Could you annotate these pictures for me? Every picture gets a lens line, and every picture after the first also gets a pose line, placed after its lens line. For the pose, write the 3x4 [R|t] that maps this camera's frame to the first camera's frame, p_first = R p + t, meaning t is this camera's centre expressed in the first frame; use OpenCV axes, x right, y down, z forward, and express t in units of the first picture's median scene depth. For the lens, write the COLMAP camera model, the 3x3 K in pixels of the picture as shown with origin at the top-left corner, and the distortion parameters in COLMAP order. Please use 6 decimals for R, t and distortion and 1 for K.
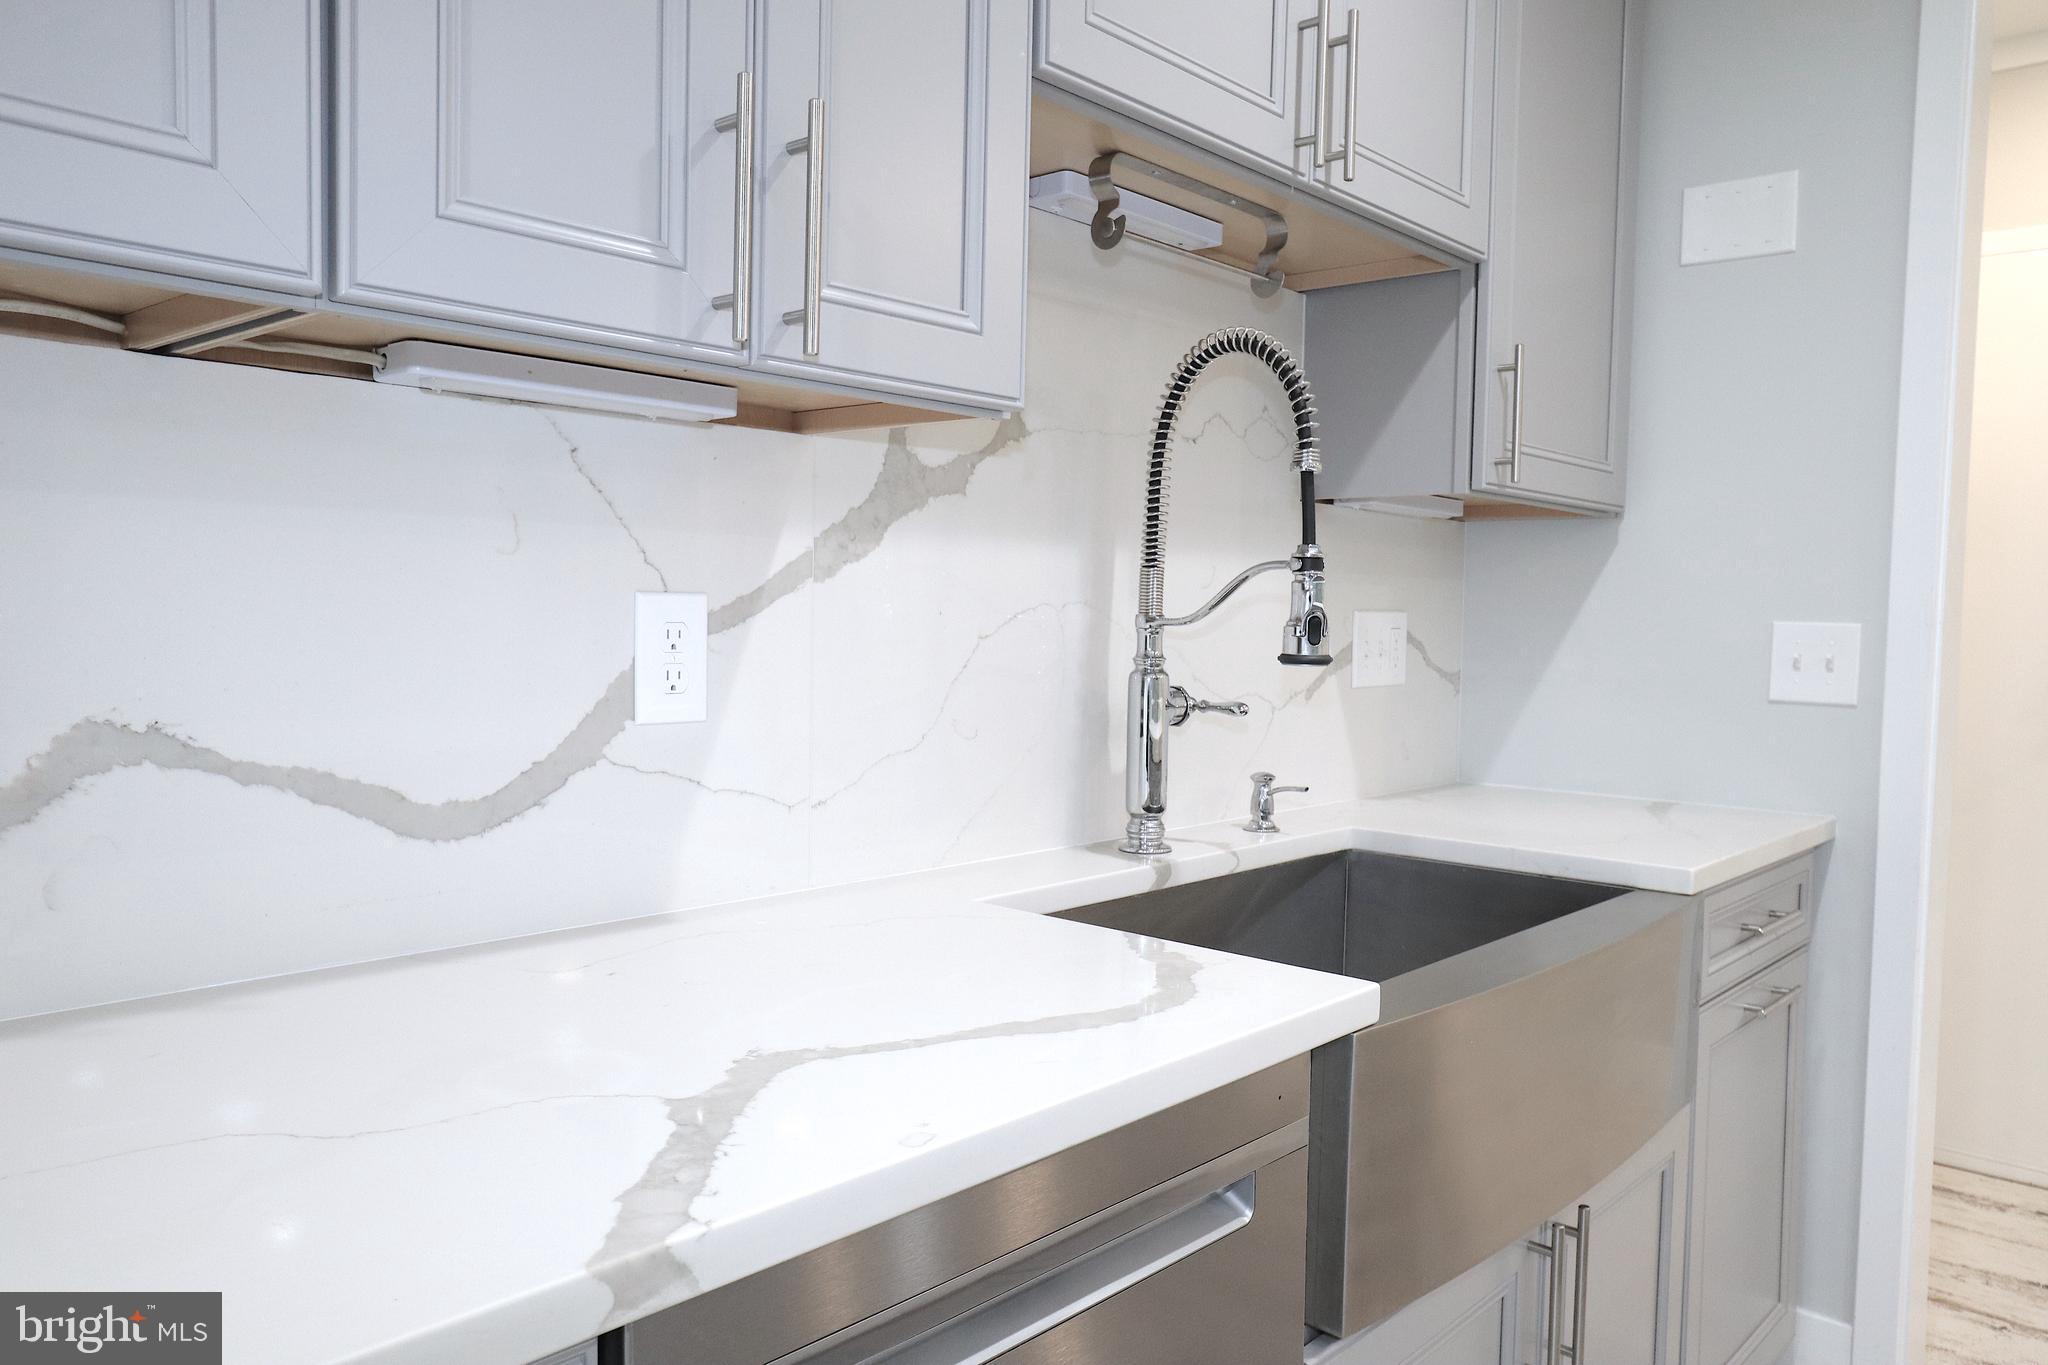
lens RADIAL K [[1462.8, 0, 1043.4], [0, 1462.8, 680.3], [0, 0, 1]] dist [-0.018818, 0.005157]
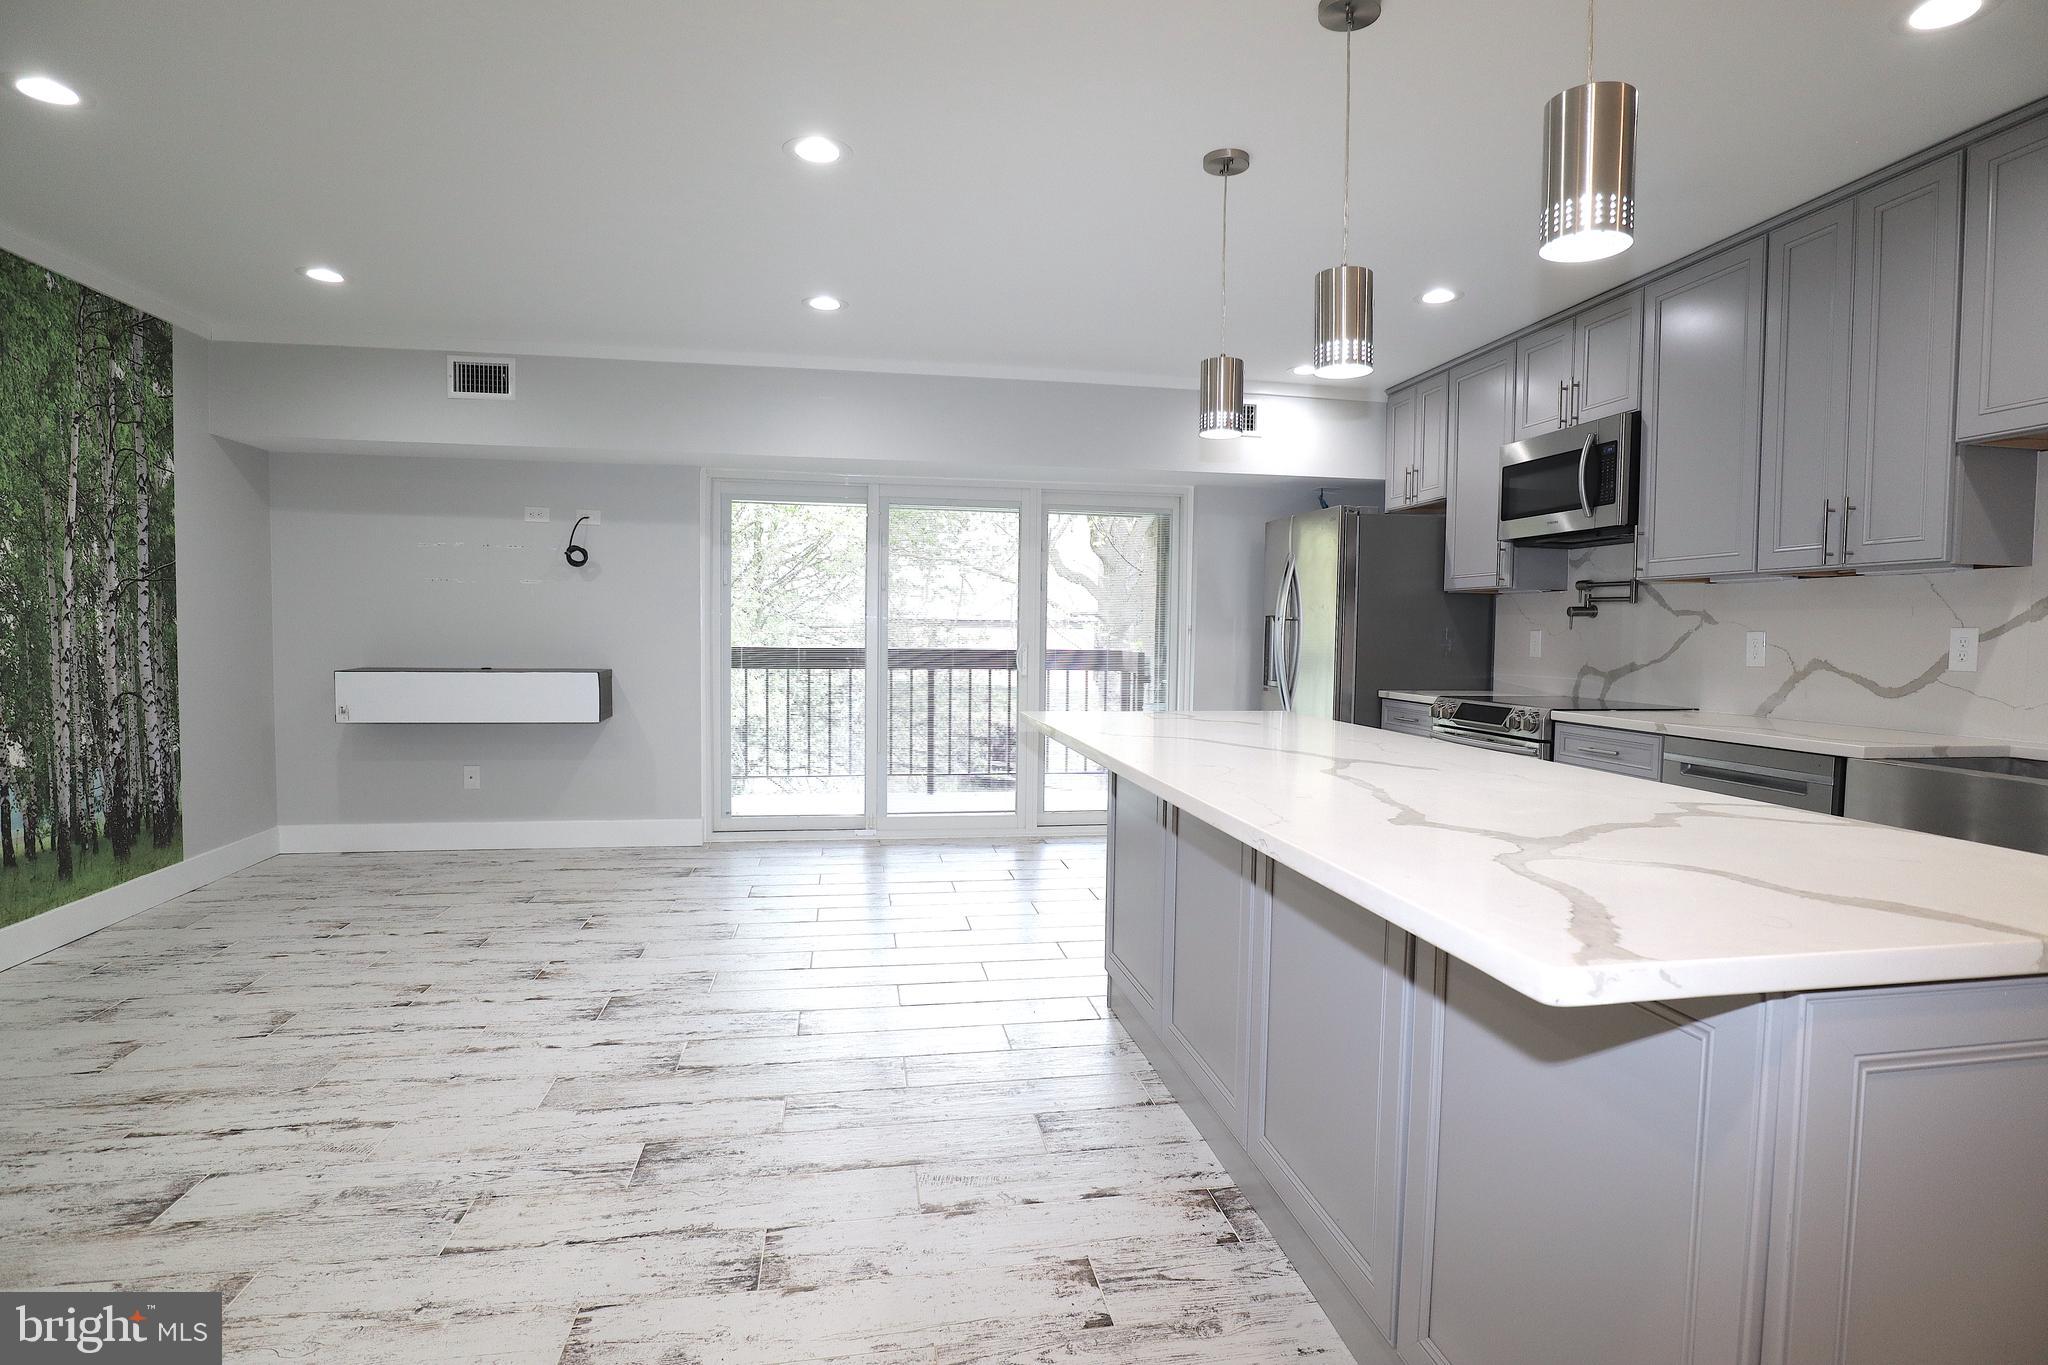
lens RADIAL K [[1063.4, 0, 1051.0], [0, 1063.4, 690.8], [0, 0, 1]] dist [-0.034236, 0.006923]
pose [[-0.610579, 0.015561, -0.791802, 2.243282], [-0.063869, 0.995583, 0.068817, 0.036102], [0.789376, 0.092589, -0.606888, 0.720960]]
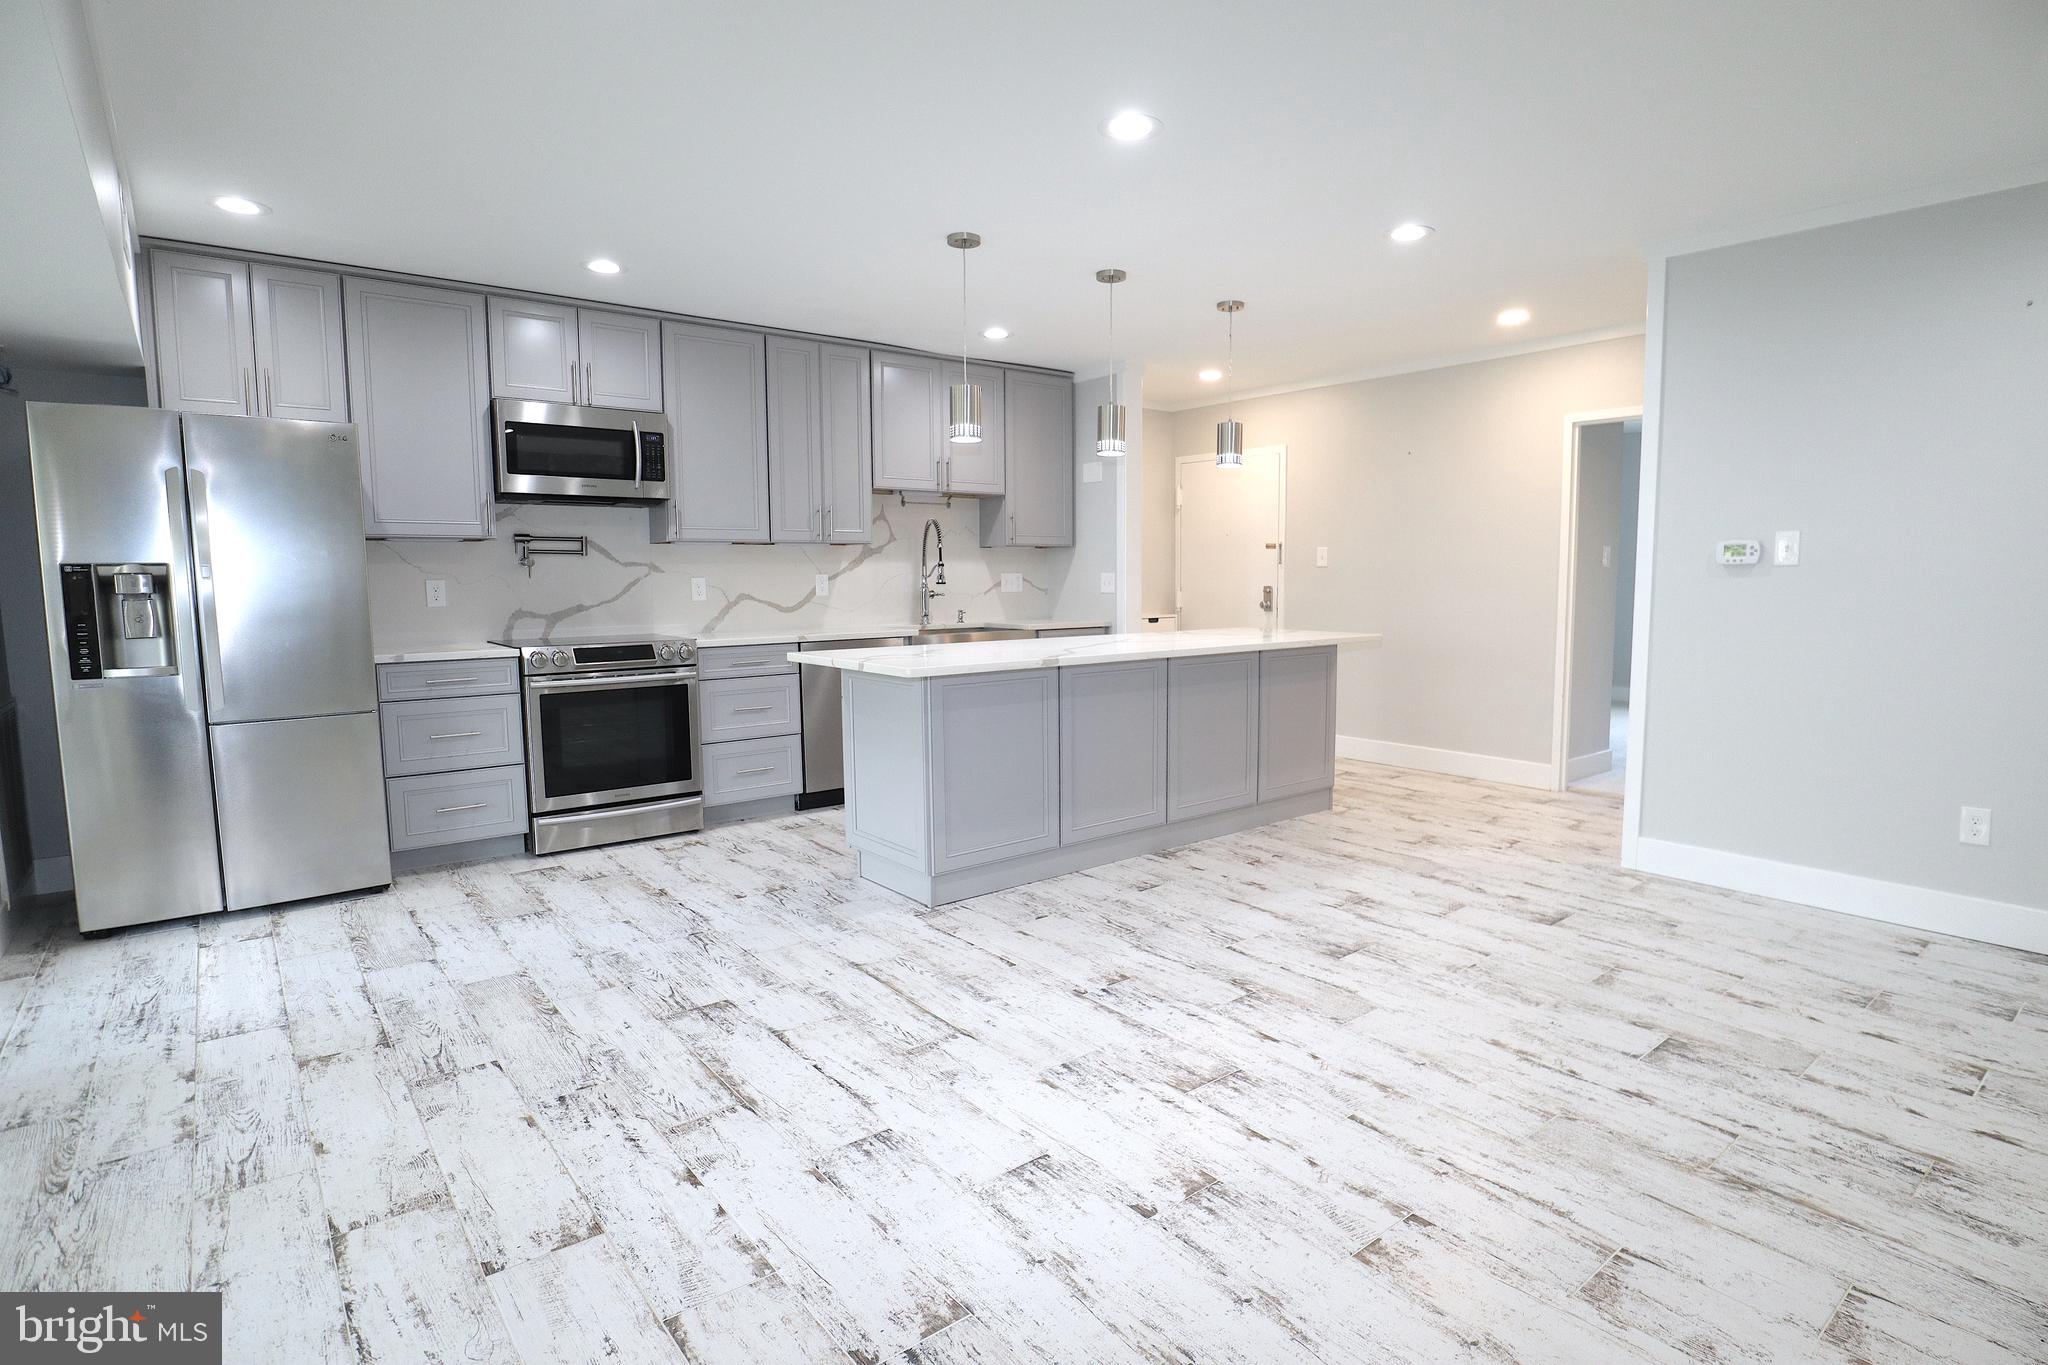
lens RADIAL K [[1040.3, 0, 1054.0], [0, 1040.3, 682.0], [0, 0, 1]] dist [-0.043635, 0.012594]
pose [[0.987989, -0.009828, -0.154214, 1.171872], [0.018050, 0.998484, 0.052003, 0.155966], [0.153469, -0.054162, 0.986668, -2.697567]]
